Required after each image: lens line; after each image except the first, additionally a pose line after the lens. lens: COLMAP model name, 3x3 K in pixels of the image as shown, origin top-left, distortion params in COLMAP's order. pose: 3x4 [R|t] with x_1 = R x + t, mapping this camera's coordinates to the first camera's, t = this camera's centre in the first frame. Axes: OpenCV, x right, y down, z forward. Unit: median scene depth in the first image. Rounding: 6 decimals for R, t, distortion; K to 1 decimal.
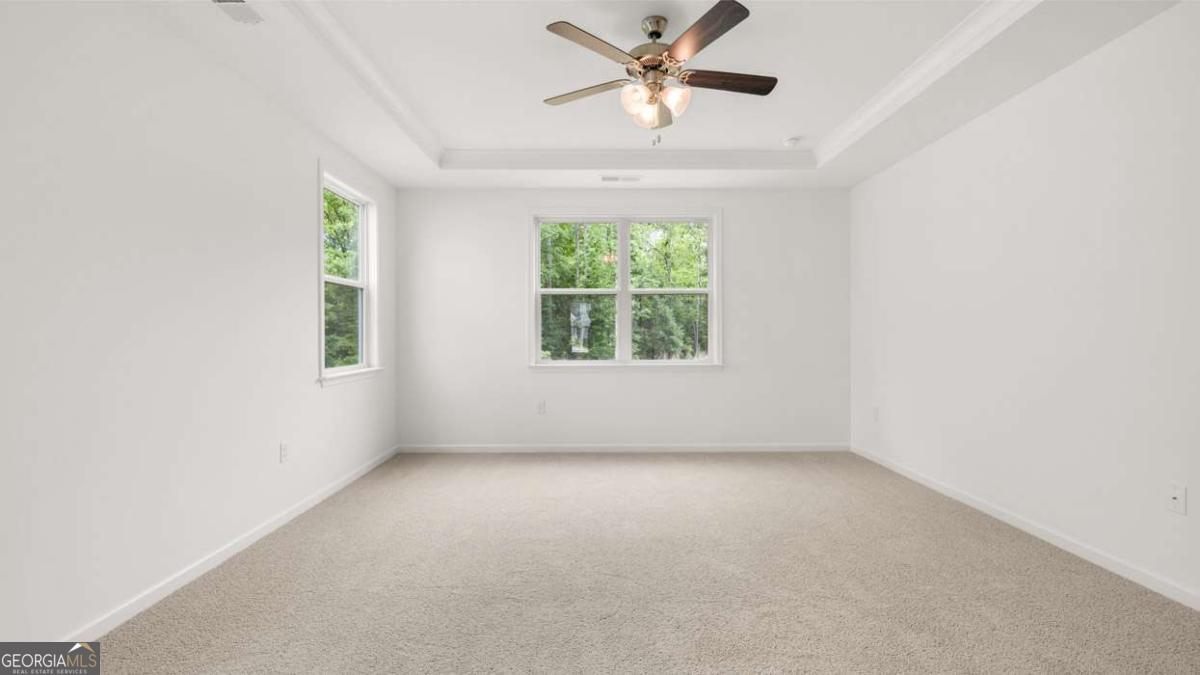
lens RADIAL K [[498.3, 0, 596.3], [0, 498.3, 338.7], [0, 0, 1]] dist [0.001739, -0.000565]
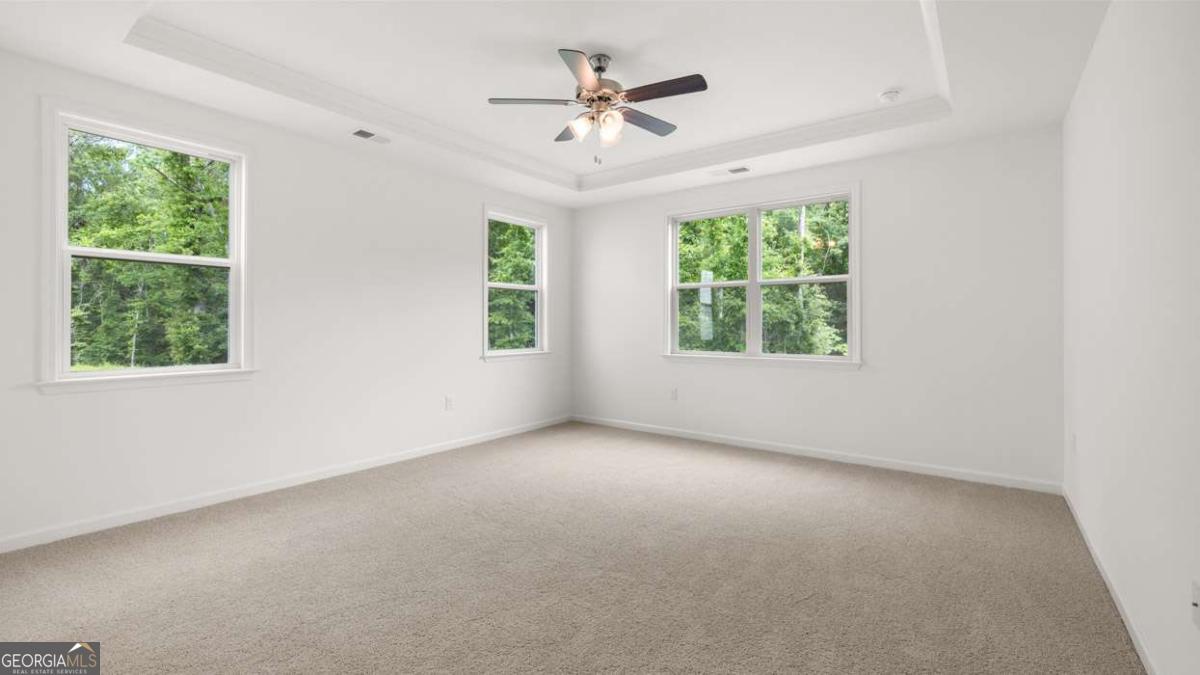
lens RADIAL K [[498.3, 0, 590.4], [0, 498.3, 327.9], [0, 0, 1]] dist [0.001739, -0.000565]
pose [[0.795997, 0.008053, -0.605247, 0.438099], [-0.011121, 0.999937, -0.001321, -0.001826], [0.605199, 0.007783, 0.796036, 0.035372]]
